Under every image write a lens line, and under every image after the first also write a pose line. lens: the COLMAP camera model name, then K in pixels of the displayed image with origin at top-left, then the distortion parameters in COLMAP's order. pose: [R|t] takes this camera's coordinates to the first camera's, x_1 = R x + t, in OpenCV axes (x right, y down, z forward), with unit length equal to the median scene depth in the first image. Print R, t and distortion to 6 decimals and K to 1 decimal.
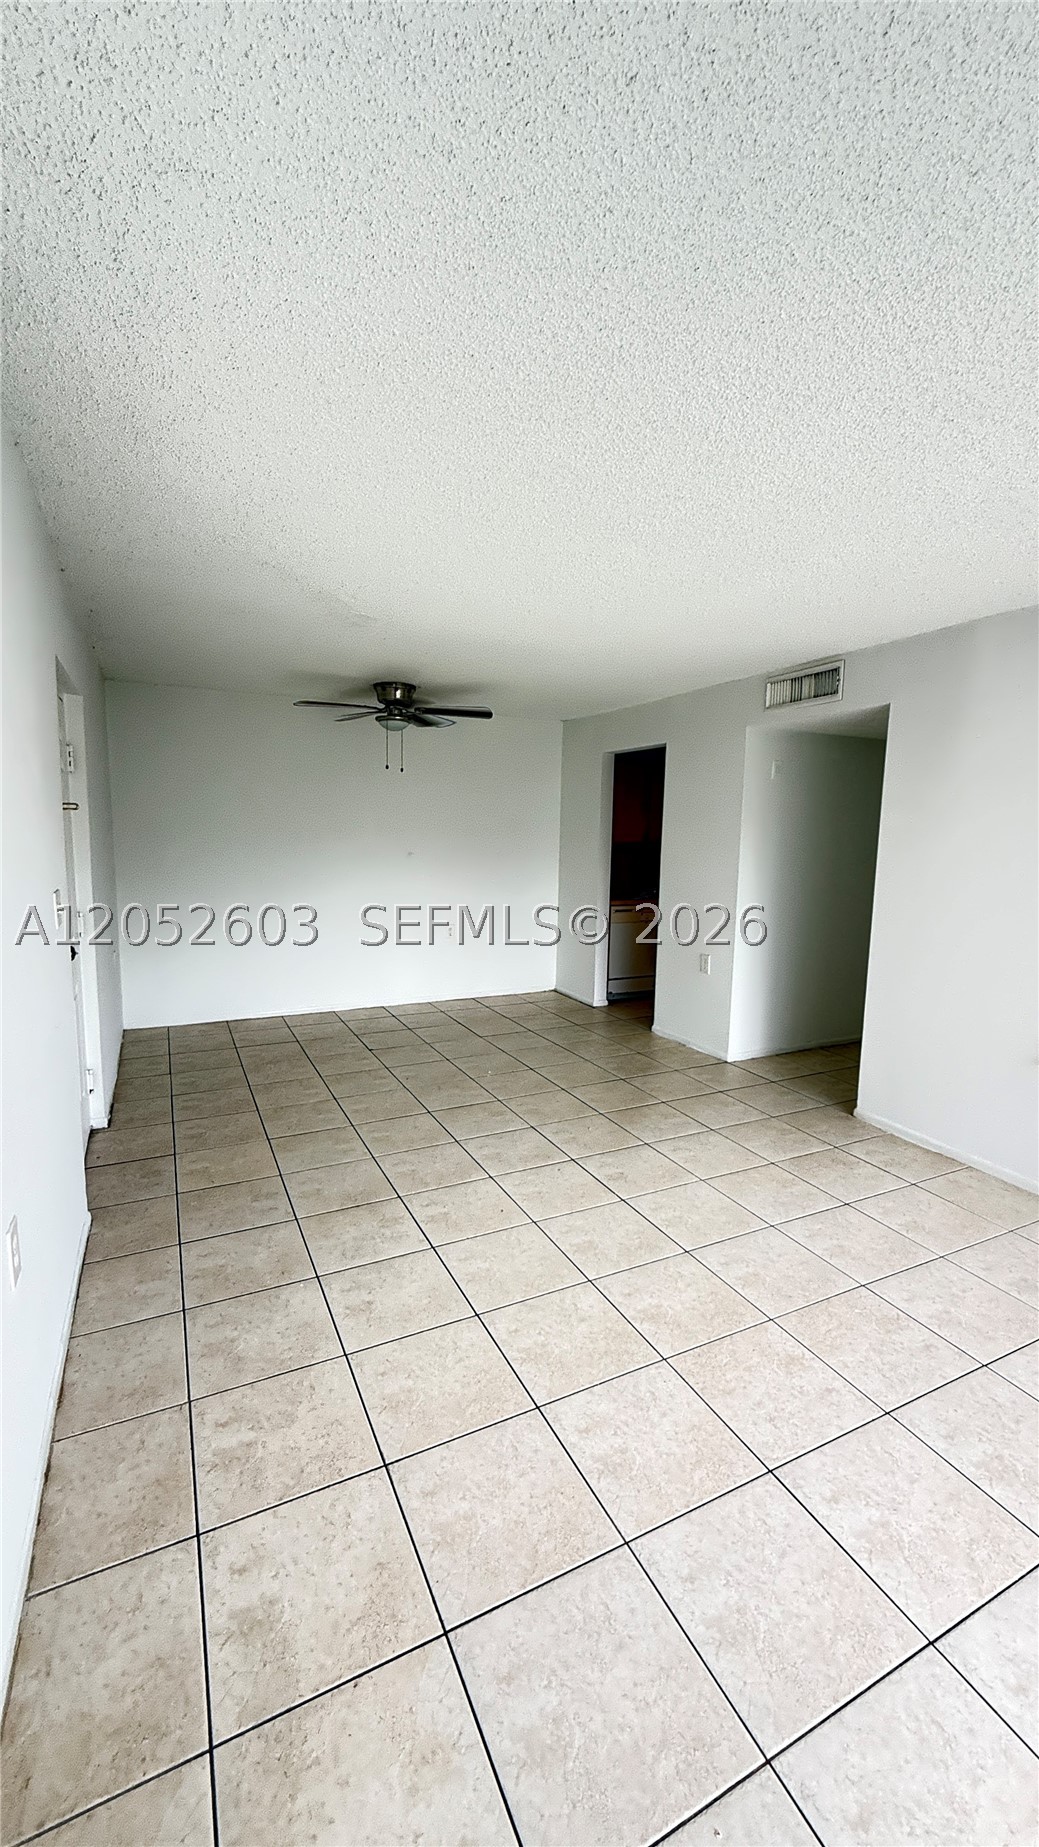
lens RADIAL K [[744.8, 0, 523.4], [0, 744.8, 918.0], [0, 0, 1]] dist [-0.001168, 0.001750]
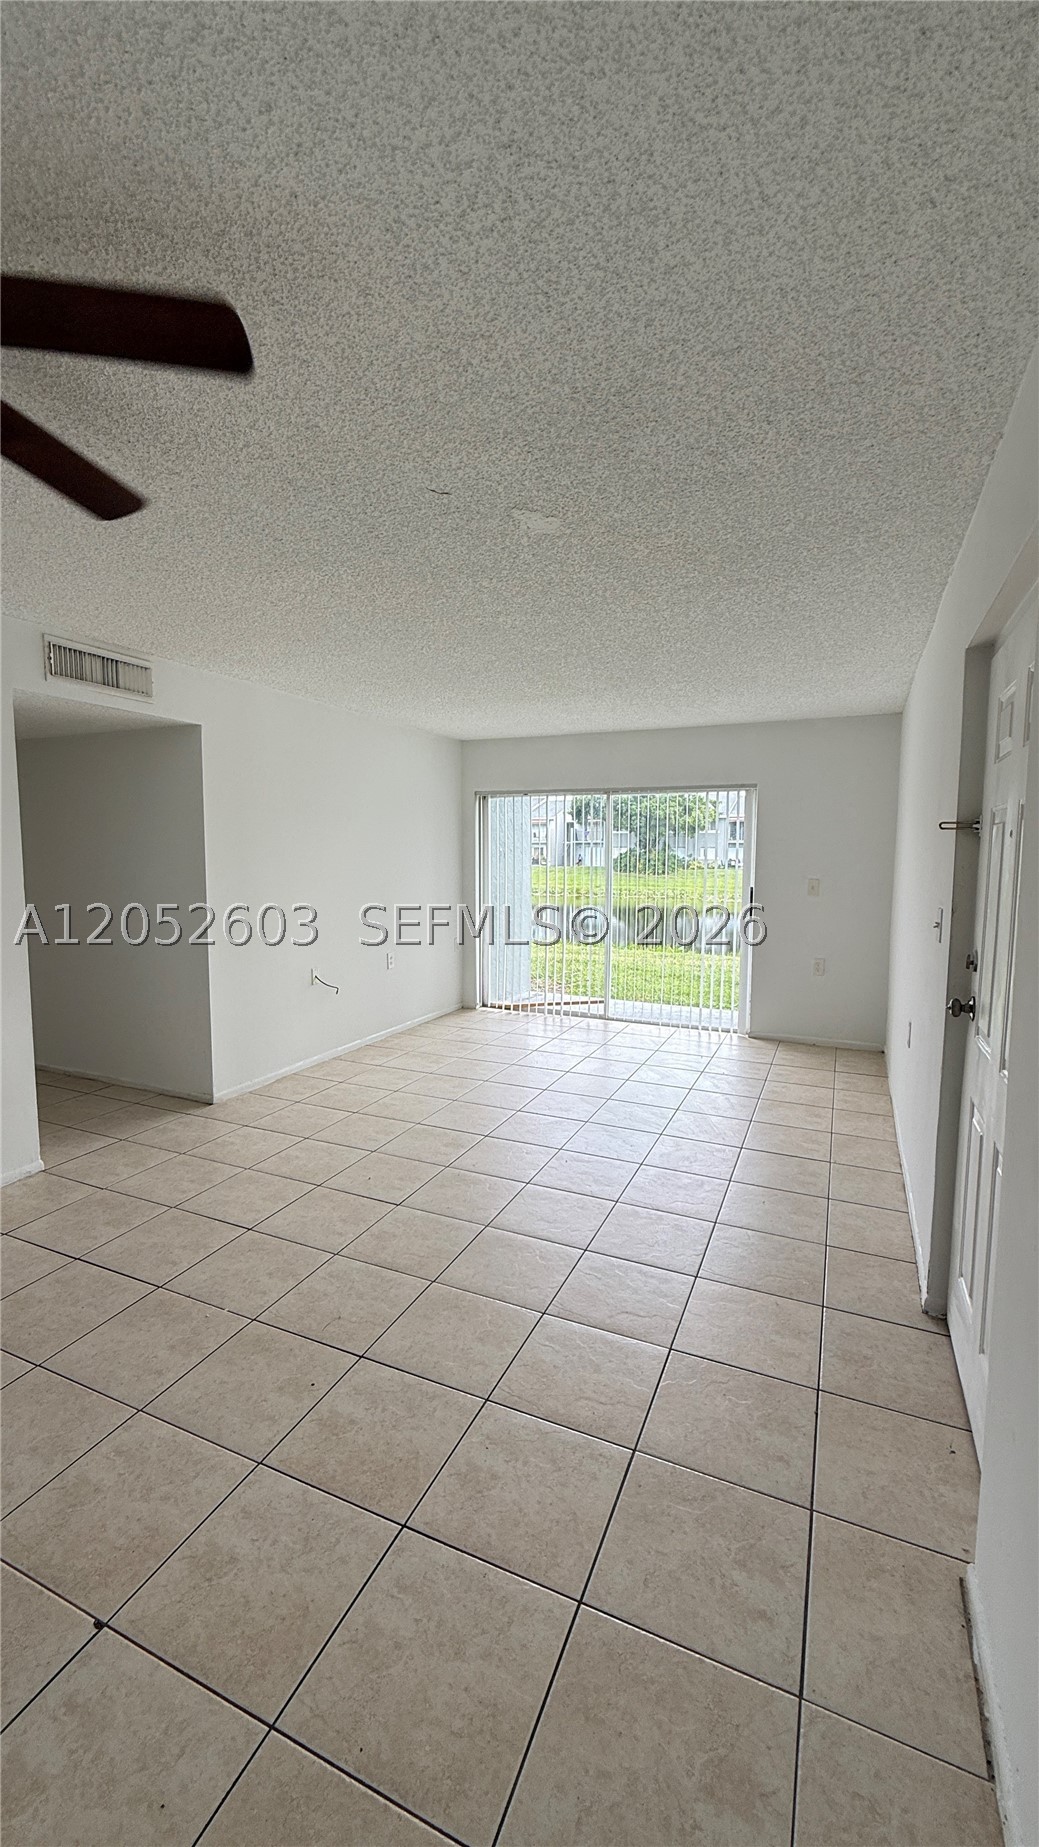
lens RADIAL K [[744.8, 0, 518.6], [0, 744.8, 925.5], [0, 0, 1]] dist [-0.001168, 0.001750]
pose [[-0.644303, -0.095665, 0.758764, -1.477698], [0.076444, 0.979120, 0.188360, -0.365761], [-0.760940, 0.179364, -0.623537, 3.007550]]
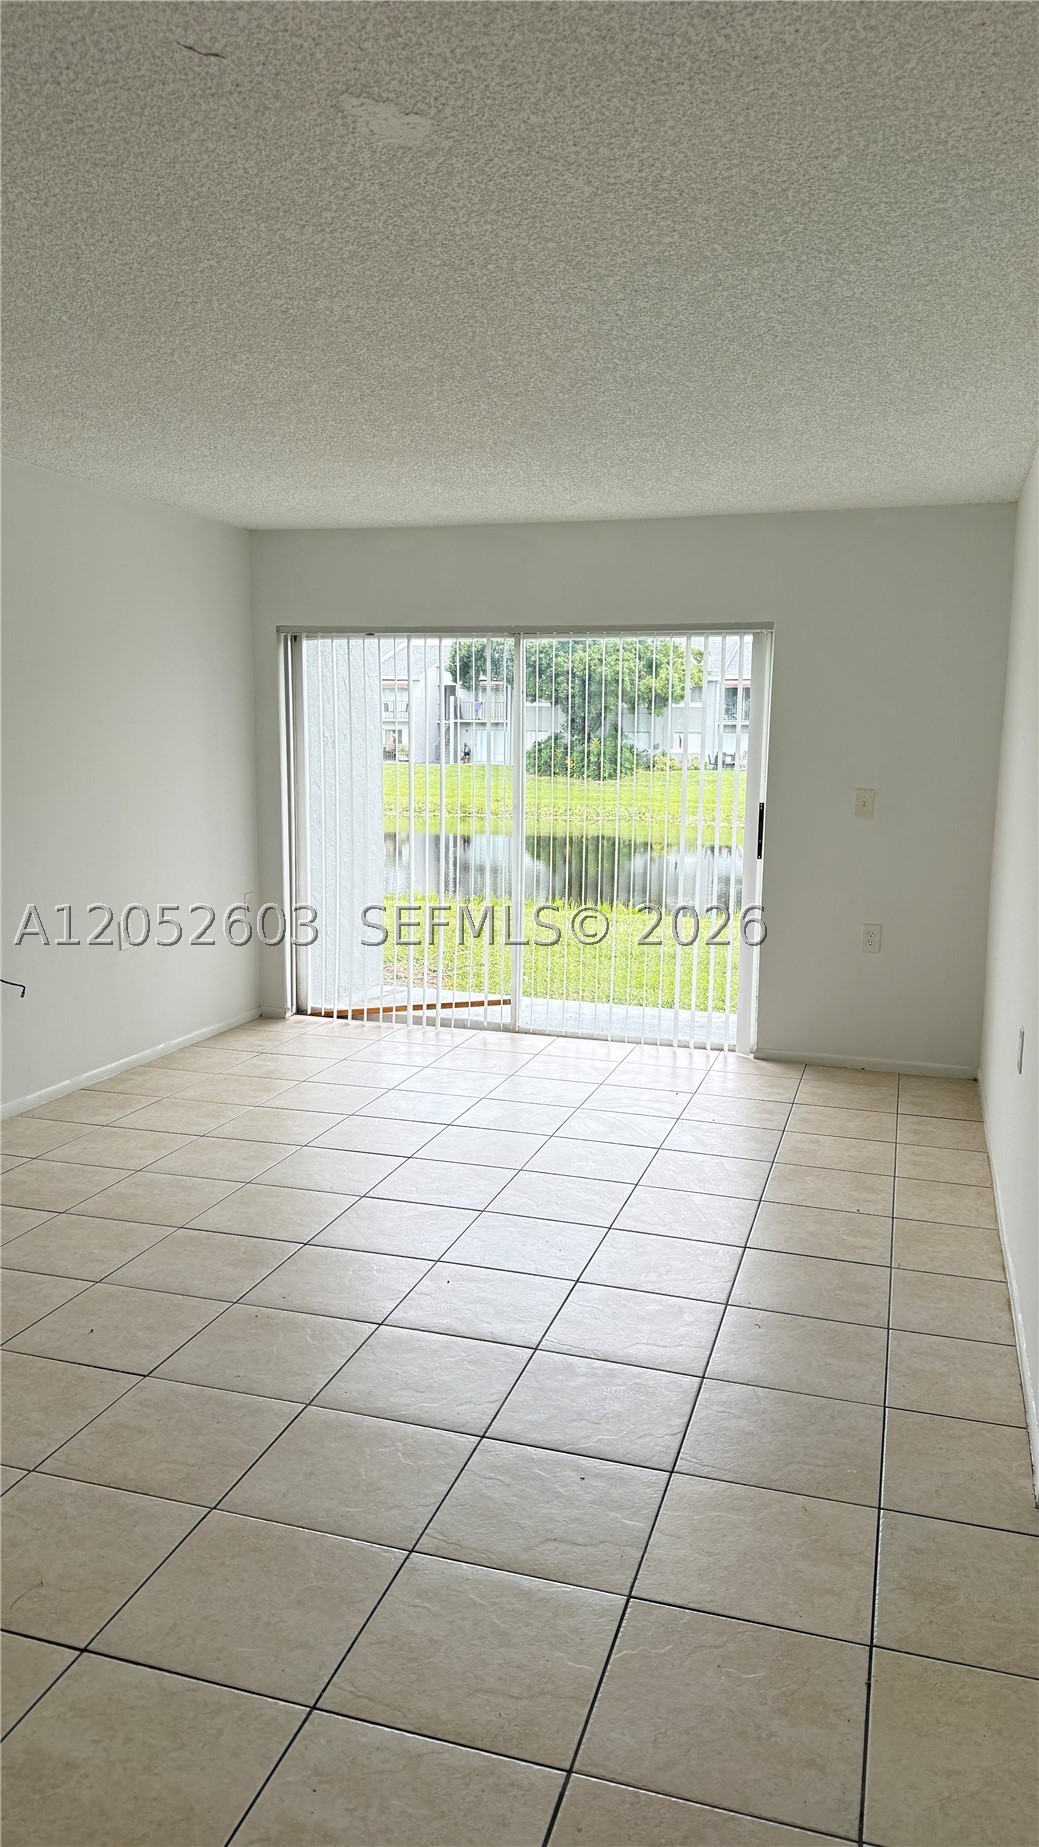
lens RADIAL K [[1297.3, 0, 518.3], [0, 1297.3, 936.7], [0, 0, 1]] dist [-0.006589, -0.025251]
pose [[-0.731842, -0.129340, 0.669088, -1.442189], [0.056323, 0.966985, 0.248531, -0.362094], [-0.679143, 0.219570, -0.700395, 2.977983]]
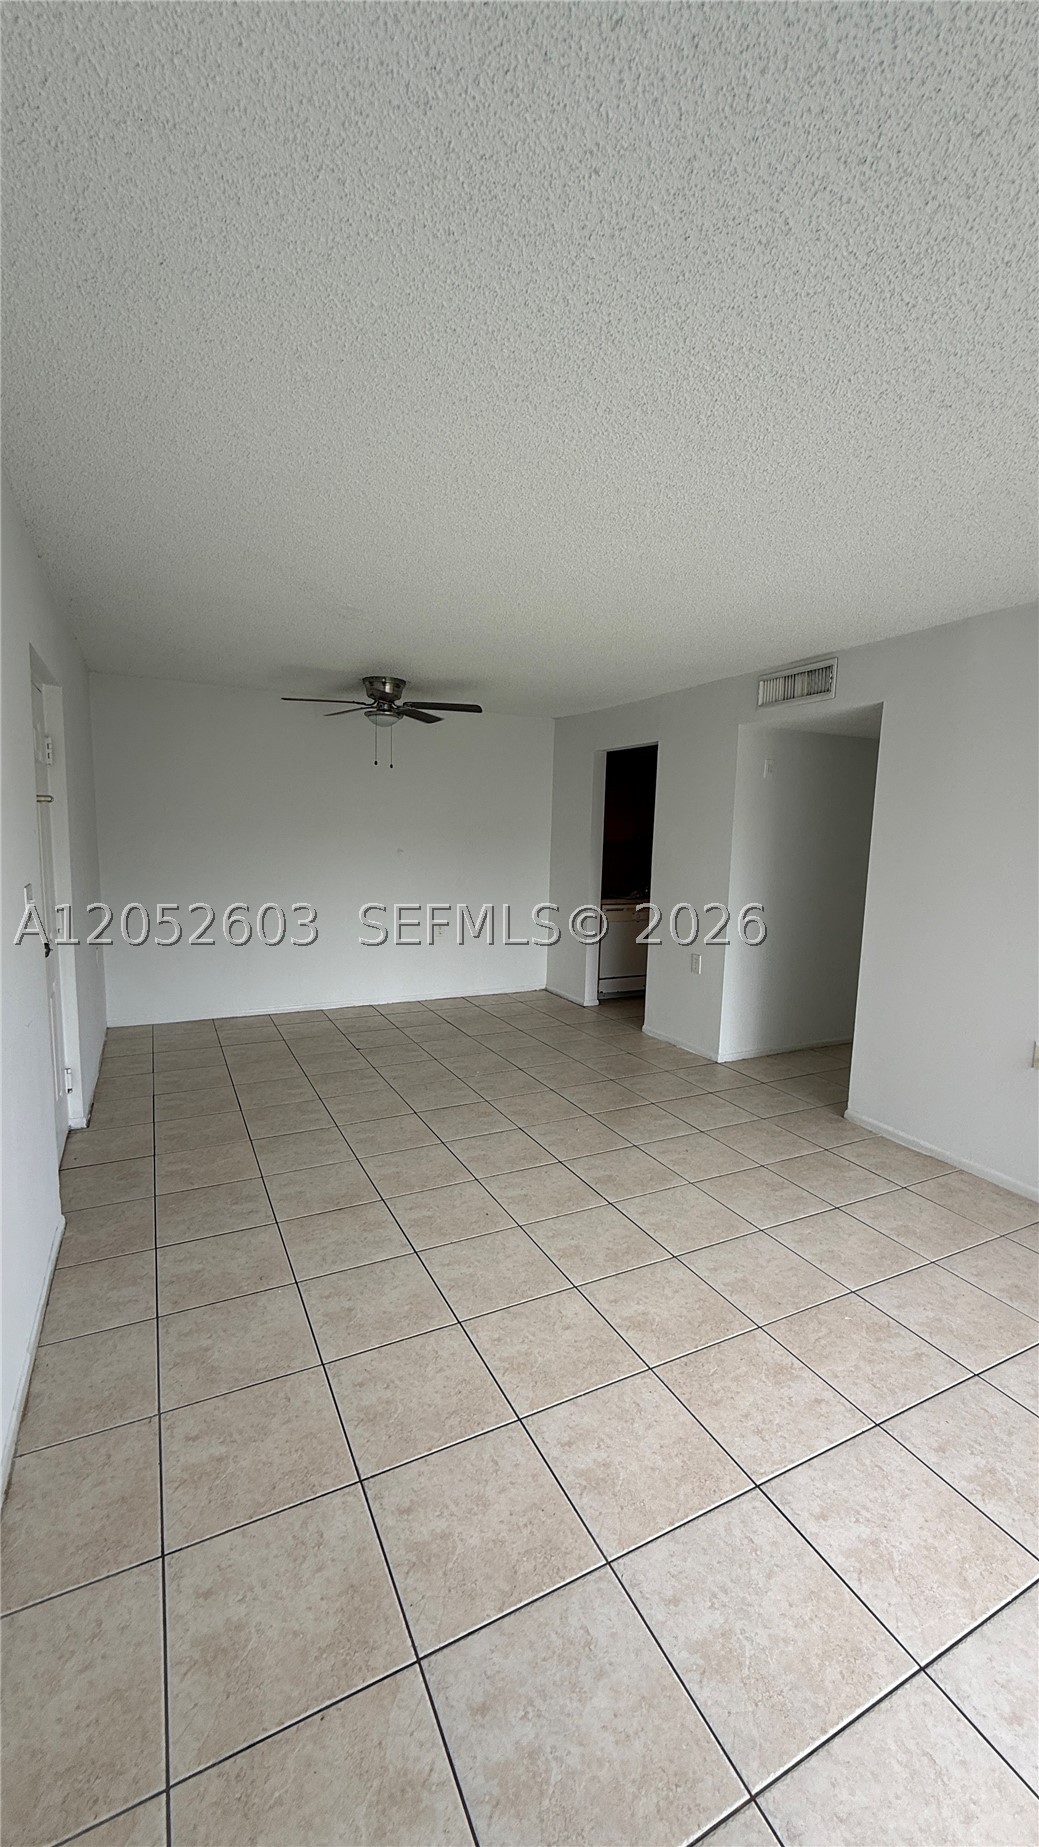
lens RADIAL K [[744.8, 0, 522.8], [0, 744.8, 917.2], [0, 0, 1]] dist [-0.001168, 0.001750]
pose [[0.999944, 0.005441, 0.009028, 0.012784], [-0.005444, 0.999985, 0.000277, 0.001562], [-0.009026, -0.000326, 0.999959, 0.032180]]
